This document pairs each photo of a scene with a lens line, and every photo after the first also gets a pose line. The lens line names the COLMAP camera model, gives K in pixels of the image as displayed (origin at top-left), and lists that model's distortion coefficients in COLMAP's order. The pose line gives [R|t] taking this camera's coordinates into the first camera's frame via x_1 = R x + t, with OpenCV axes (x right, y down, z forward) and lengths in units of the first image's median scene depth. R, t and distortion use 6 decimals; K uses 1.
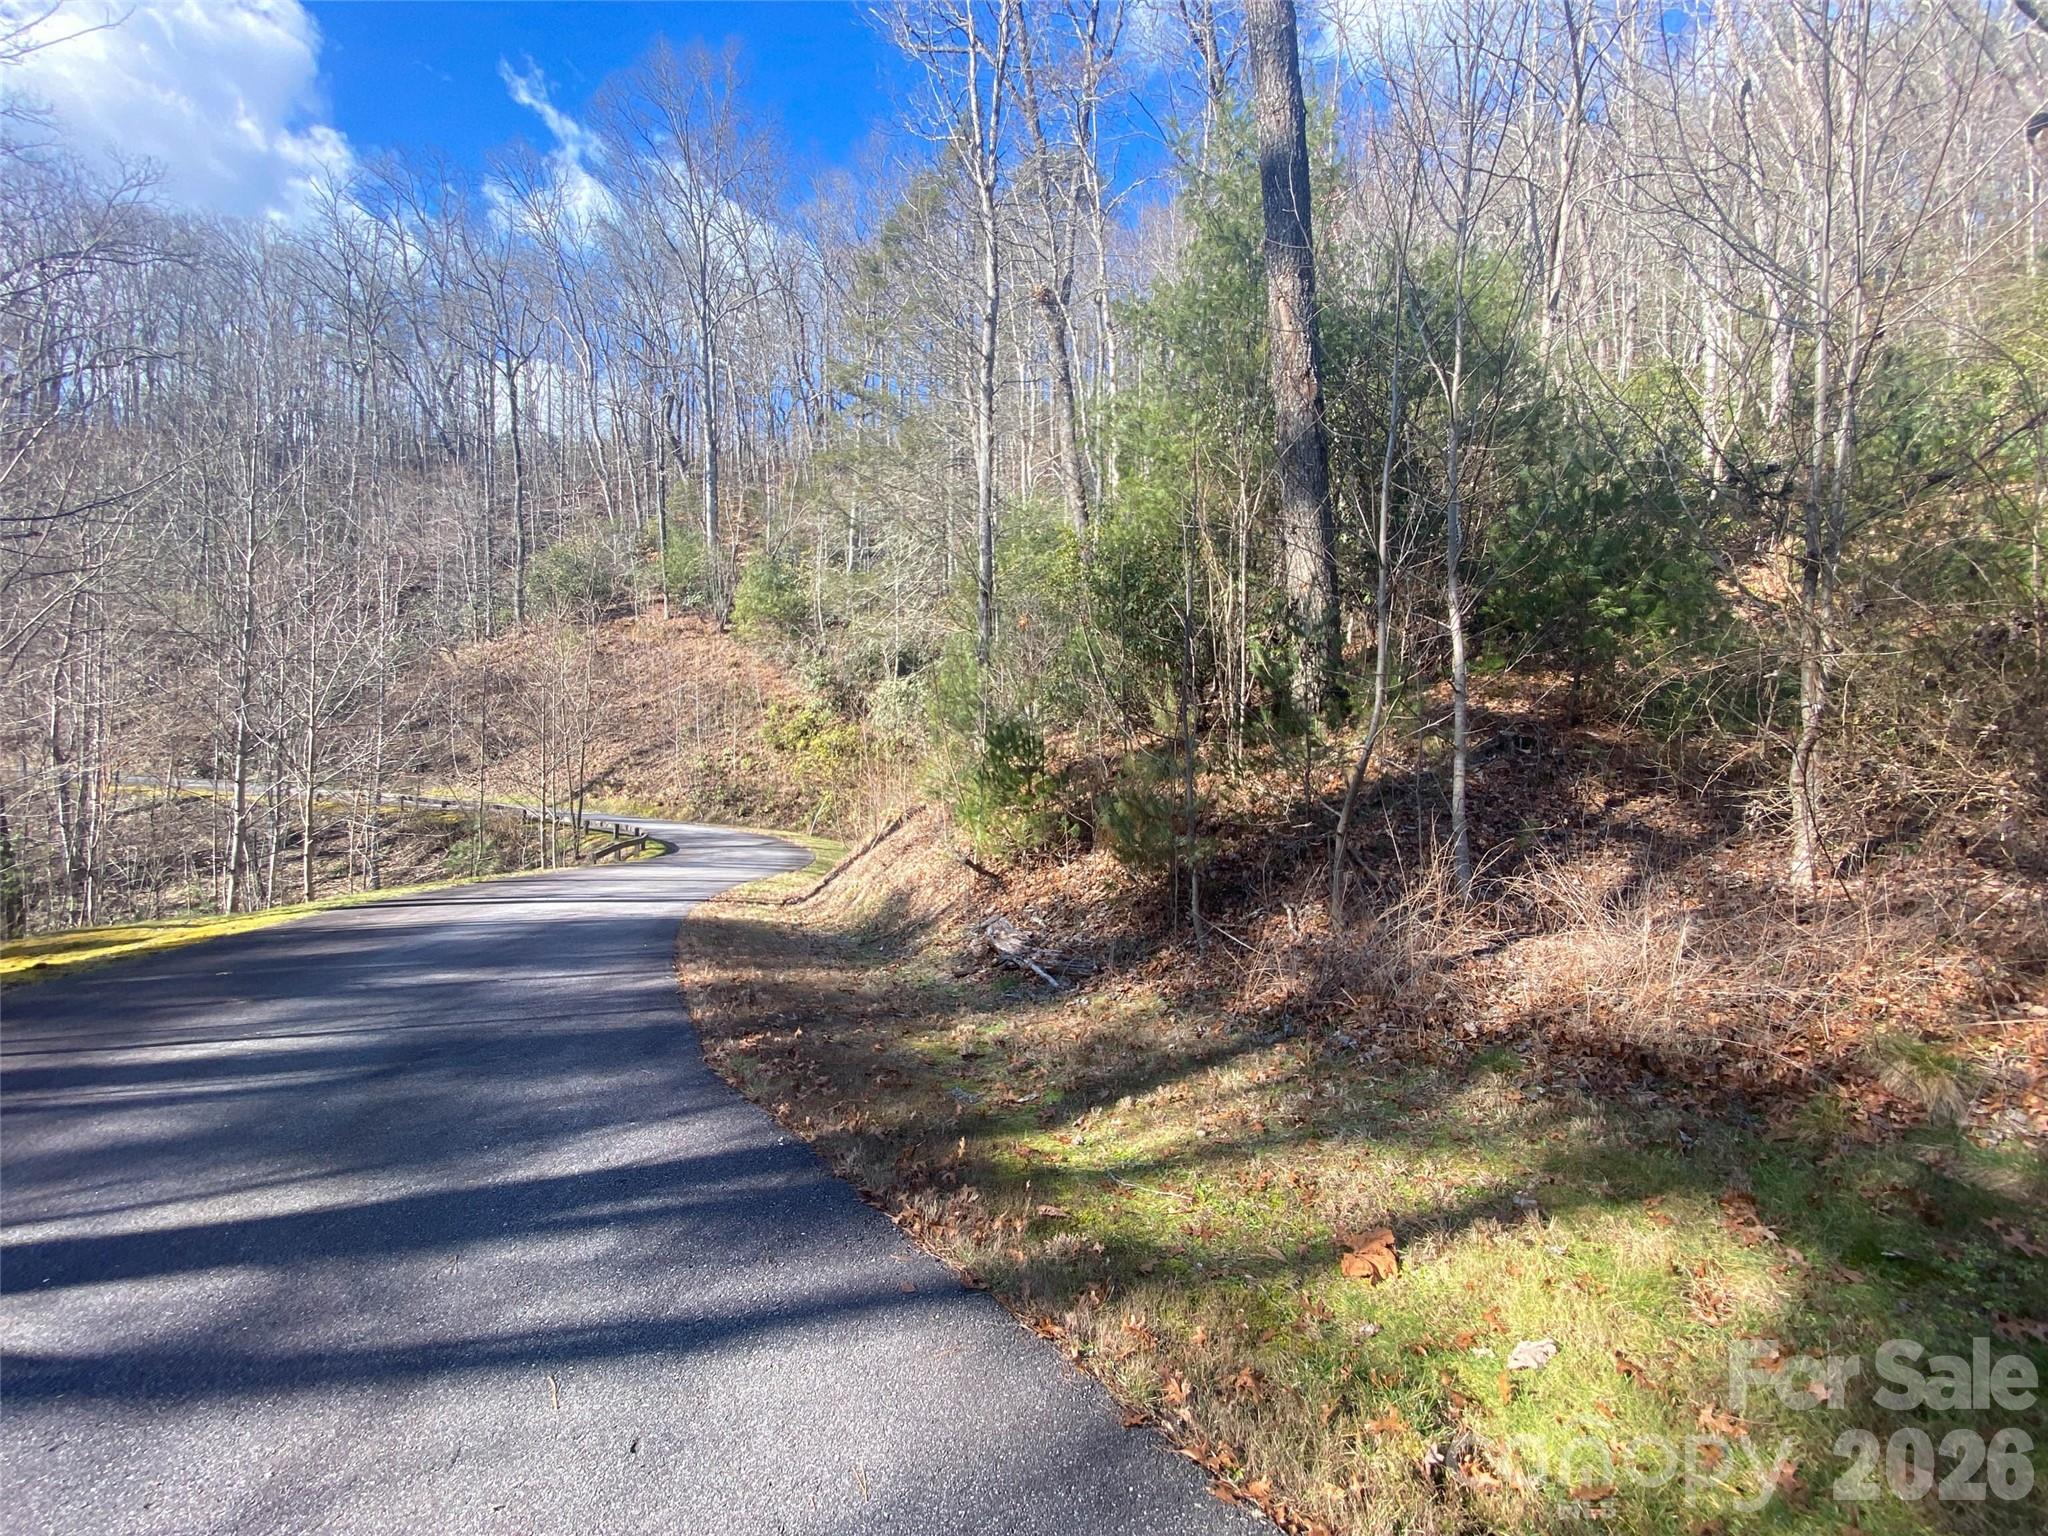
lens RADIAL K [[822.3, 0, 1030.0], [0, 822.3, 775.9], [0, 0, 1]] dist [0.009098, -0.015909]
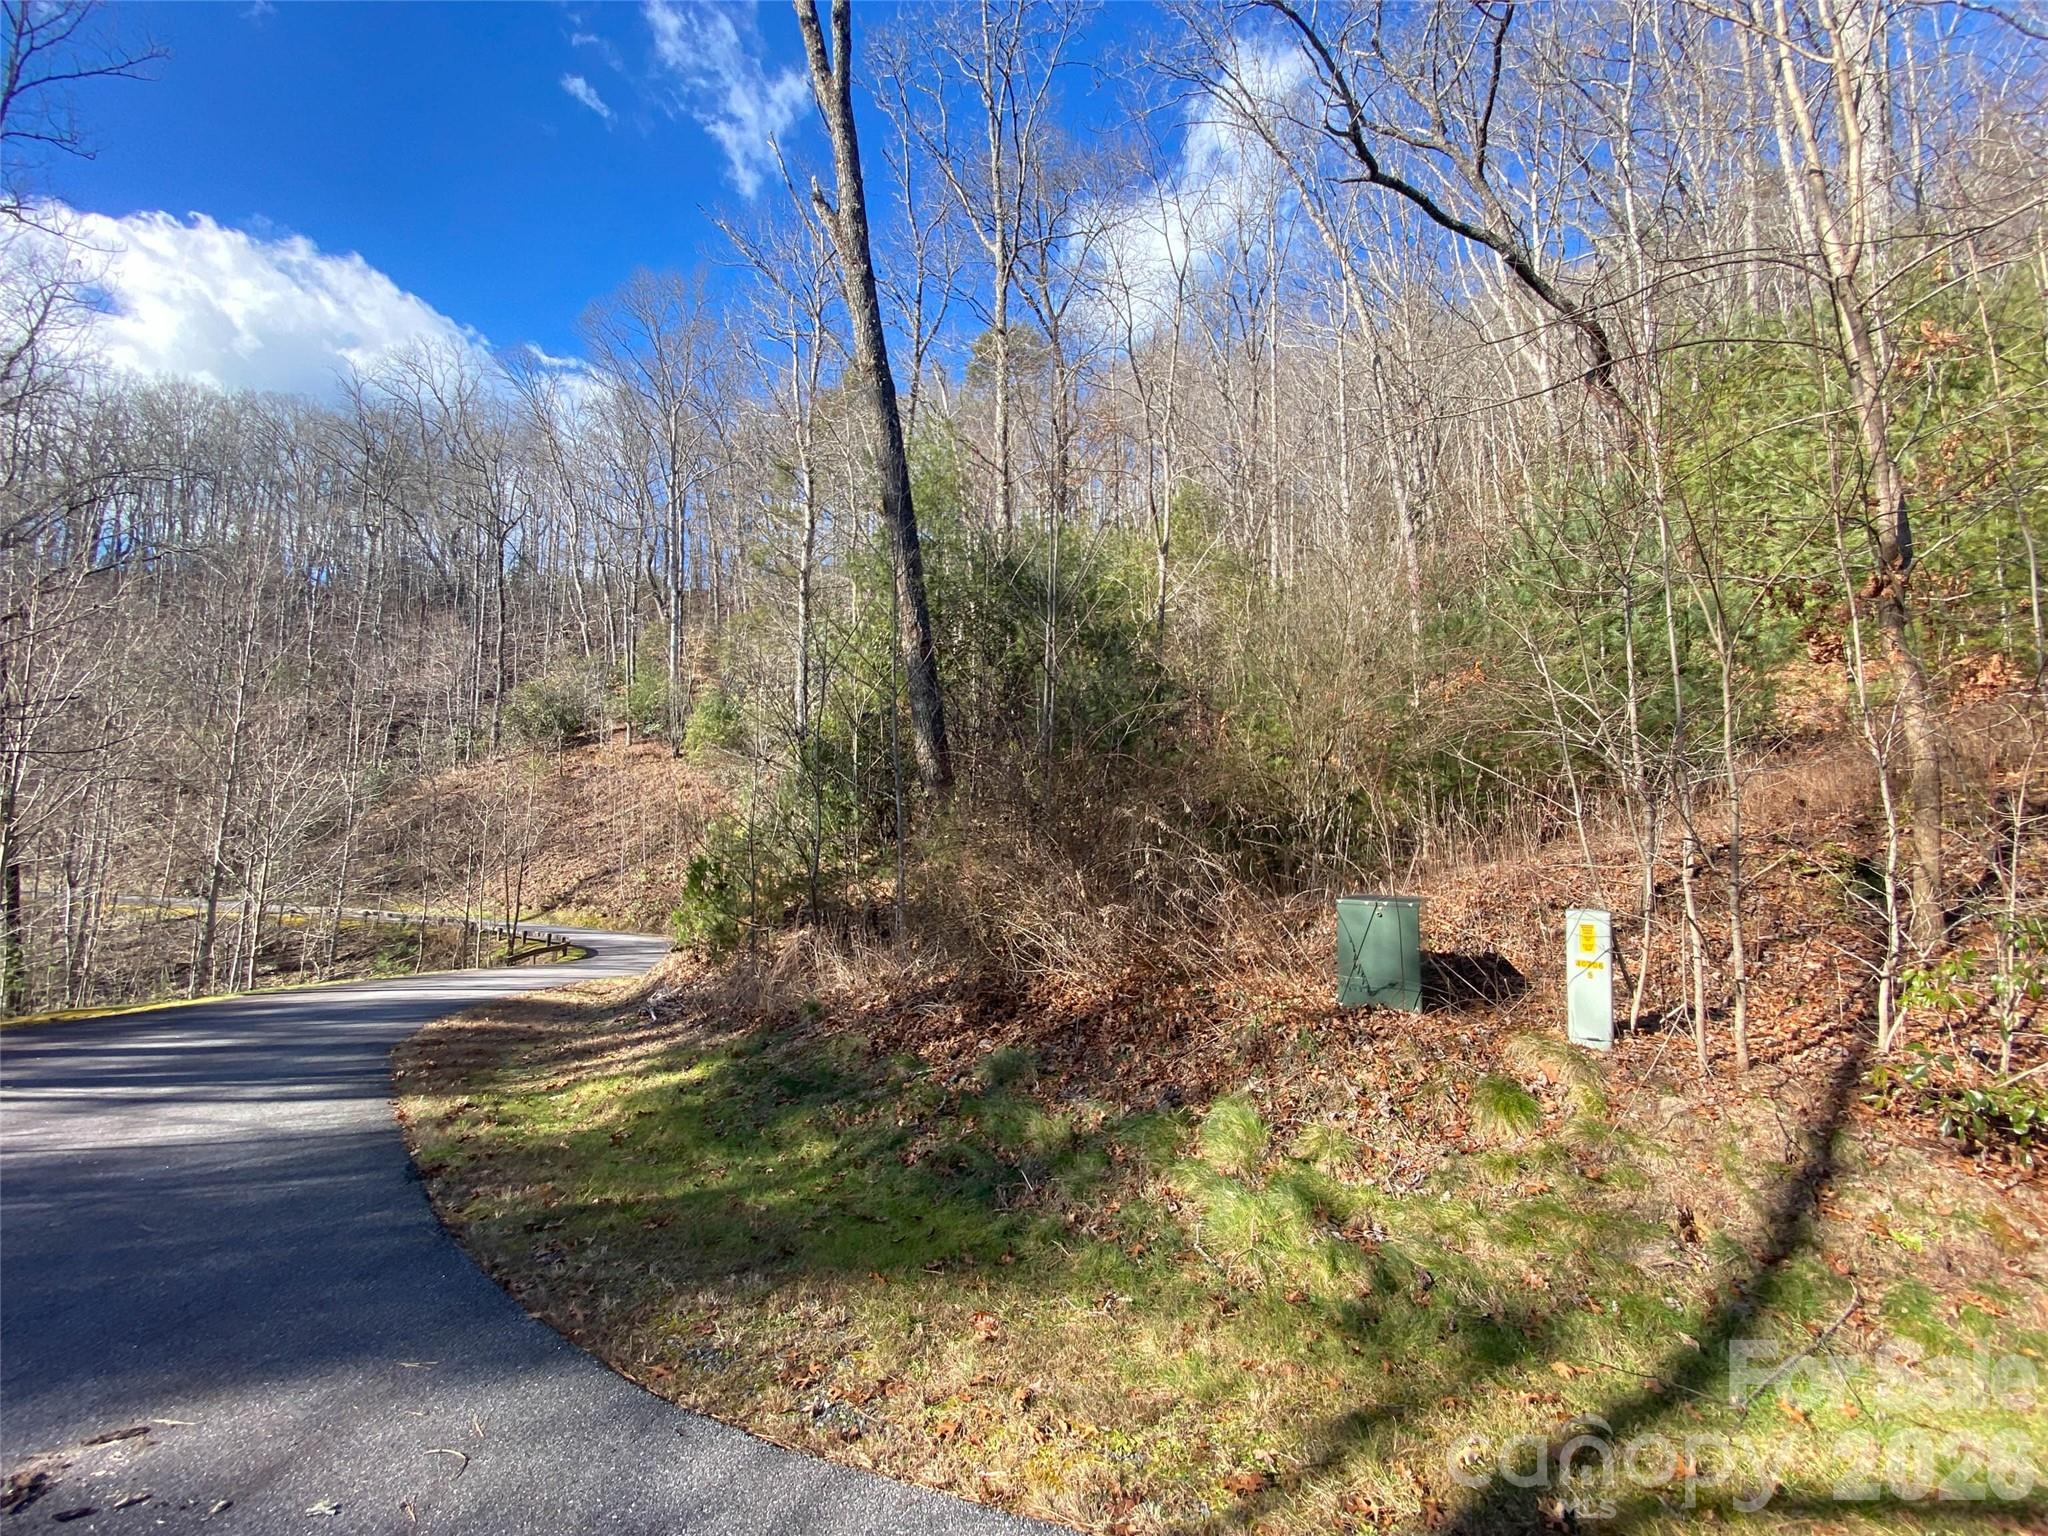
lens RADIAL K [[822.3, 0, 1030.0], [0, 822.3, 775.9], [0, 0, 1]] dist [0.009098, -0.015909]
pose [[0.999812, -0.018881, -0.004326, 0.107994], [0.018205, 0.992216, -0.123190, -0.003616], [0.006618, 0.123088, 0.992374, -0.095230]]
